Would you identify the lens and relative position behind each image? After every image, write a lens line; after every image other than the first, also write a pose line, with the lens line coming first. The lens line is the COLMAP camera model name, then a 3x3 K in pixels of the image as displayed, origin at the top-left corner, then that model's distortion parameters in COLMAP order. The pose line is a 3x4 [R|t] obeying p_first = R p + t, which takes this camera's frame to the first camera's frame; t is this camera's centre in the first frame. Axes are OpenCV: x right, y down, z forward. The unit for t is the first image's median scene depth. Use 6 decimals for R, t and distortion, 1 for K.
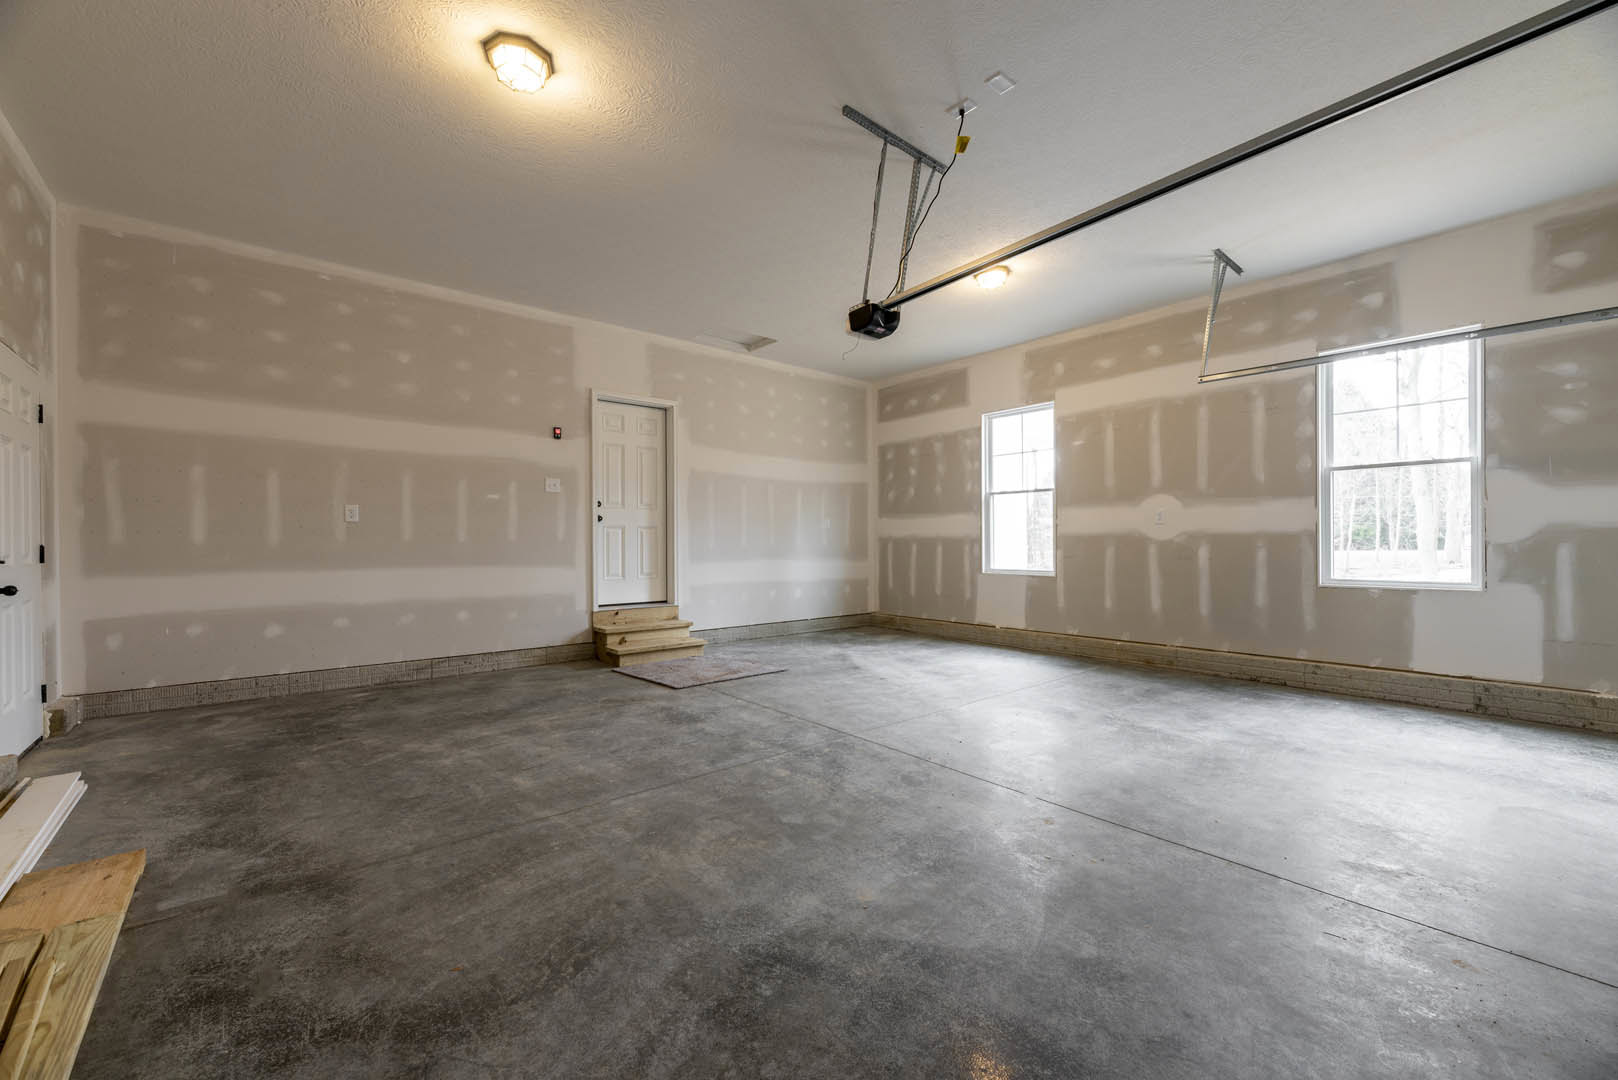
lens RADIAL K [[653.3, 0, 811.0], [0, 653.3, 541.4], [0, 0, 1]] dist [-0.002476, -0.000091]
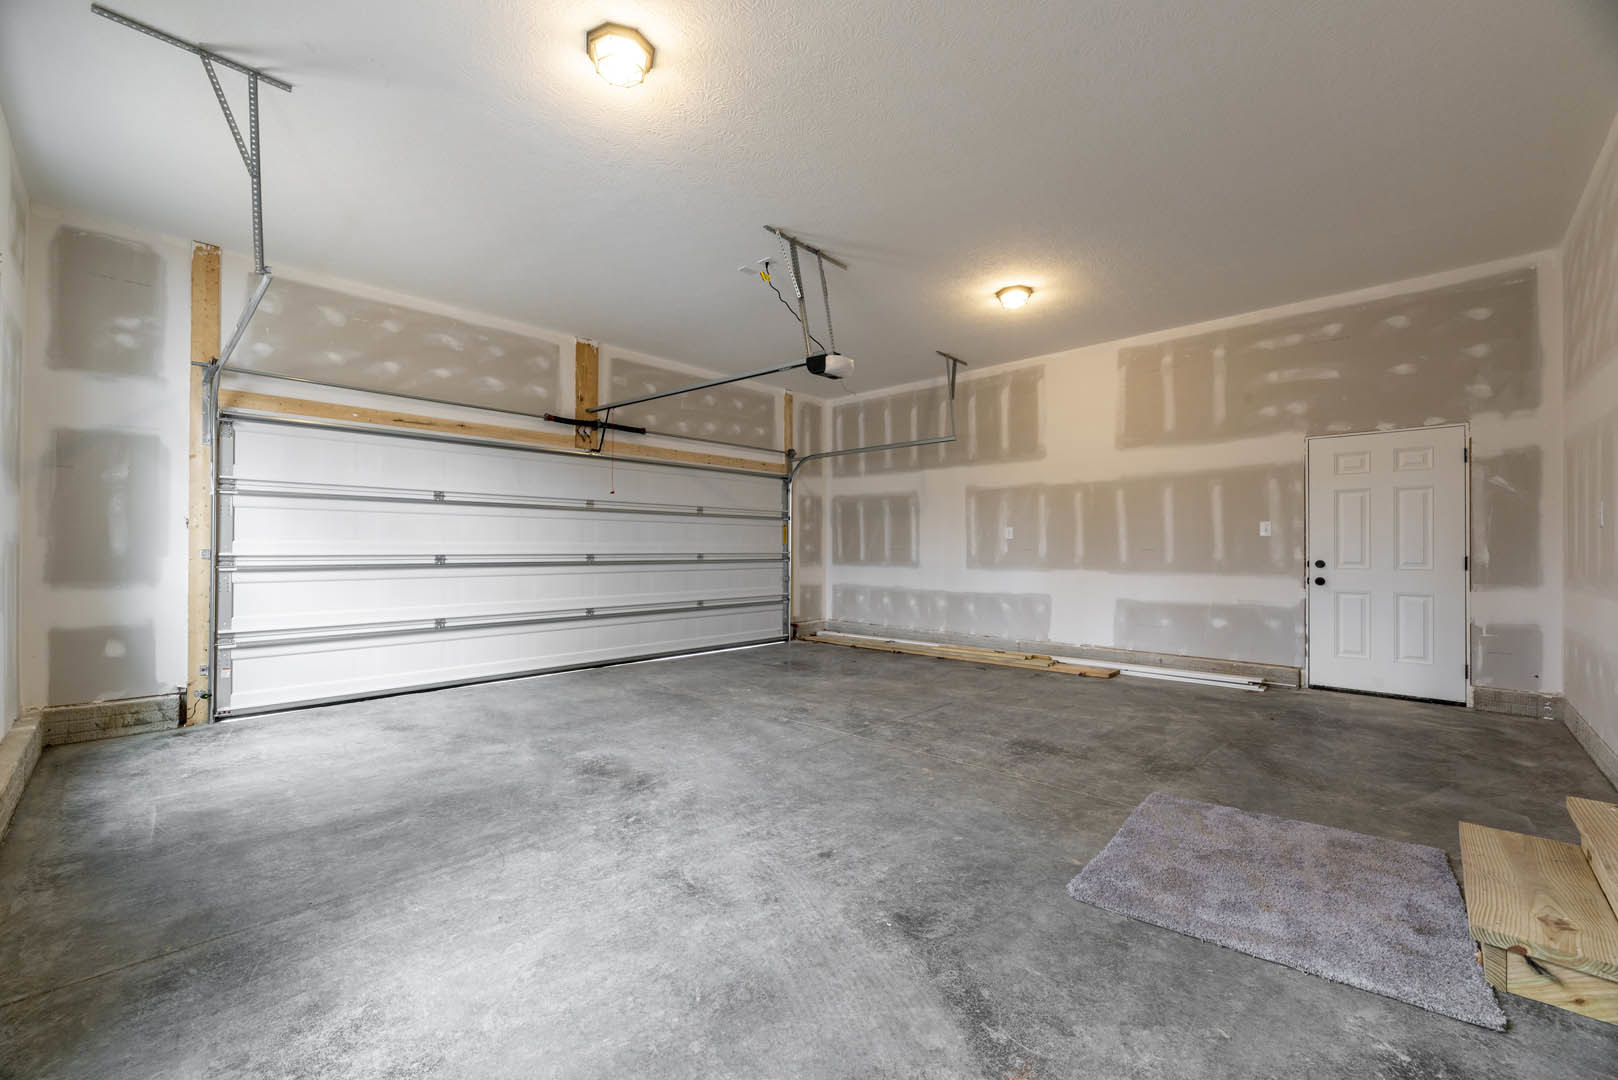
lens RADIAL K [[653.3, 0, 808.1], [0, 653.3, 545.3], [0, 0, 1]] dist [-0.002476, -0.000091]
pose [[-0.994614, -0.001242, -0.103644, 0.240052], [-0.000724, 0.999987, -0.005037, -0.010500], [0.103649, -0.004935, -0.994602, 2.032599]]
